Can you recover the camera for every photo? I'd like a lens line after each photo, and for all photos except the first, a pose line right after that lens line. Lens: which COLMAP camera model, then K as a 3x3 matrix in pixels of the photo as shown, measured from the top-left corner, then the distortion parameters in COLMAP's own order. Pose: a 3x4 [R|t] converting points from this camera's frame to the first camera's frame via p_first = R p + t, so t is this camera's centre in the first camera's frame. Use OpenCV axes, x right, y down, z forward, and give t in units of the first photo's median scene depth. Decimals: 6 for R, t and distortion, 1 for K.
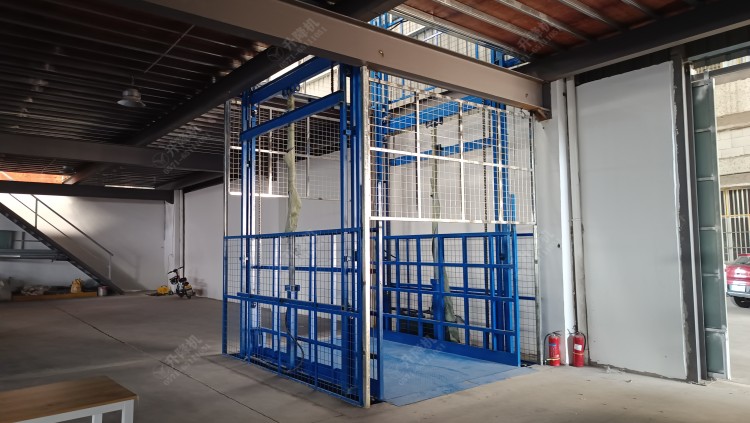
lens RADIAL K [[526.8, 0, 375.0], [0, 526.8, 211.5], [0, 0, 1]] dist [-0.000617, -0.000130]
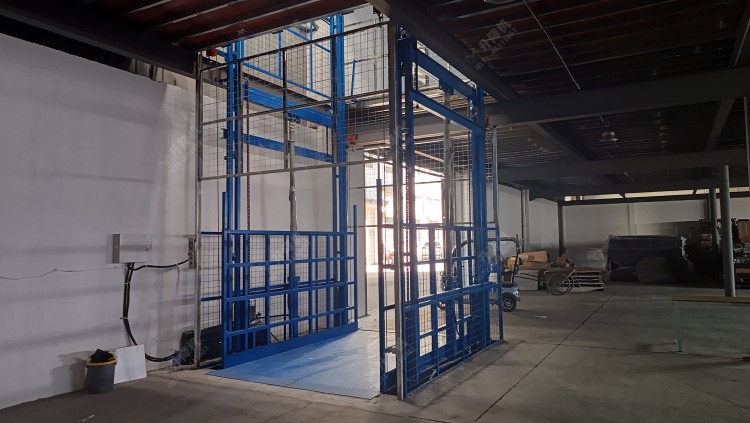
lens RADIAL K [[526.8, 0, 375.0], [0, 526.8, 211.5], [0, 0, 1]] dist [-0.000617, -0.000130]
pose [[-0.359814, 0.071838, 0.930254, -0.851355], [-0.038400, 0.995047, -0.091694, 0.090394], [-0.932233, -0.068715, -0.355274, 1.200707]]
